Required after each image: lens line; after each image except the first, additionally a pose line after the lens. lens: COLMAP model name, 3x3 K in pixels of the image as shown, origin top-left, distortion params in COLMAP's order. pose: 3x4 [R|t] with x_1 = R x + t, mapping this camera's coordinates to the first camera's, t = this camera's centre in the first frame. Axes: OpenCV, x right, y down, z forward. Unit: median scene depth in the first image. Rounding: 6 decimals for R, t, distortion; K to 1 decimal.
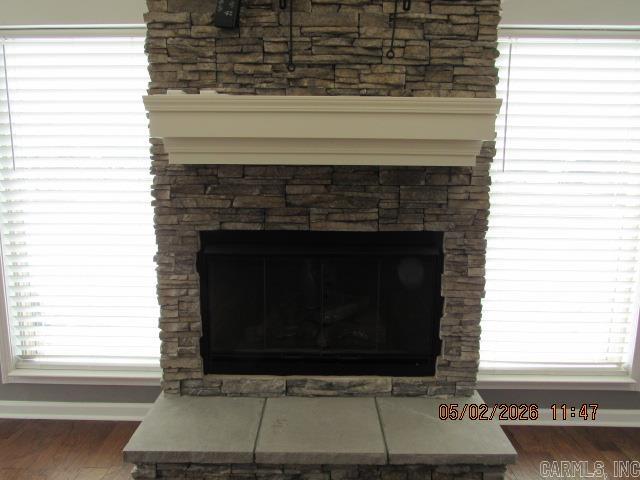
lens RADIAL K [[453.0, 0, 319.3], [0, 453.0, 240.4], [0, 0, 1]] dist [-0.027199, 0.007554]
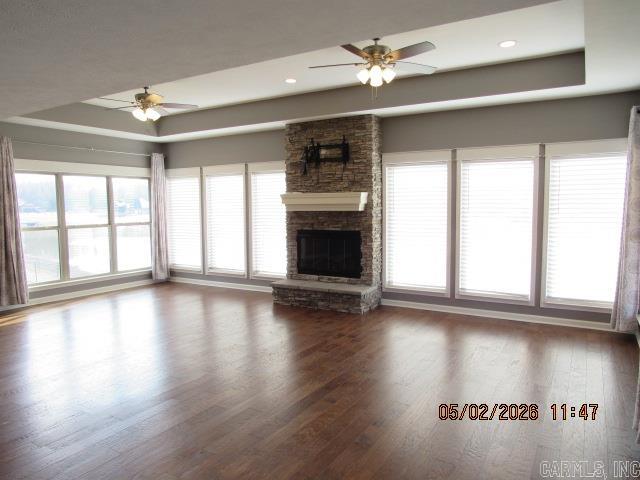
lens RADIAL K [[453.0, 0, 320.2], [0, 453.0, 240.7], [0, 0, 1]] dist [-0.027199, 0.007554]
pose [[0.860426, 0.024482, -0.508986, 1.684348], [-0.065351, 0.995899, -0.062572, 0.272538], [0.505367, 0.087101, 0.858497, -1.918169]]
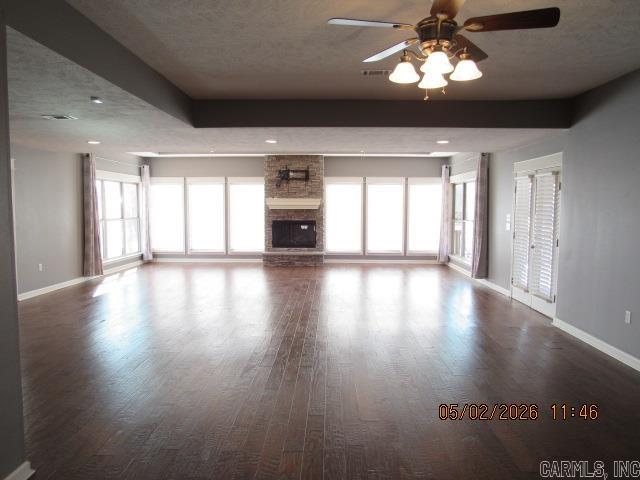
lens RADIAL K [[453.0, 0, 320.1], [0, 453.0, 241.0], [0, 0, 1]] dist [-0.027199, 0.007554]
pose [[0.999656, -0.003320, -0.026030, 0.482508], [0.001229, 0.996800, -0.079928, 0.695801], [0.026212, 0.079868, 0.996461, -4.660861]]
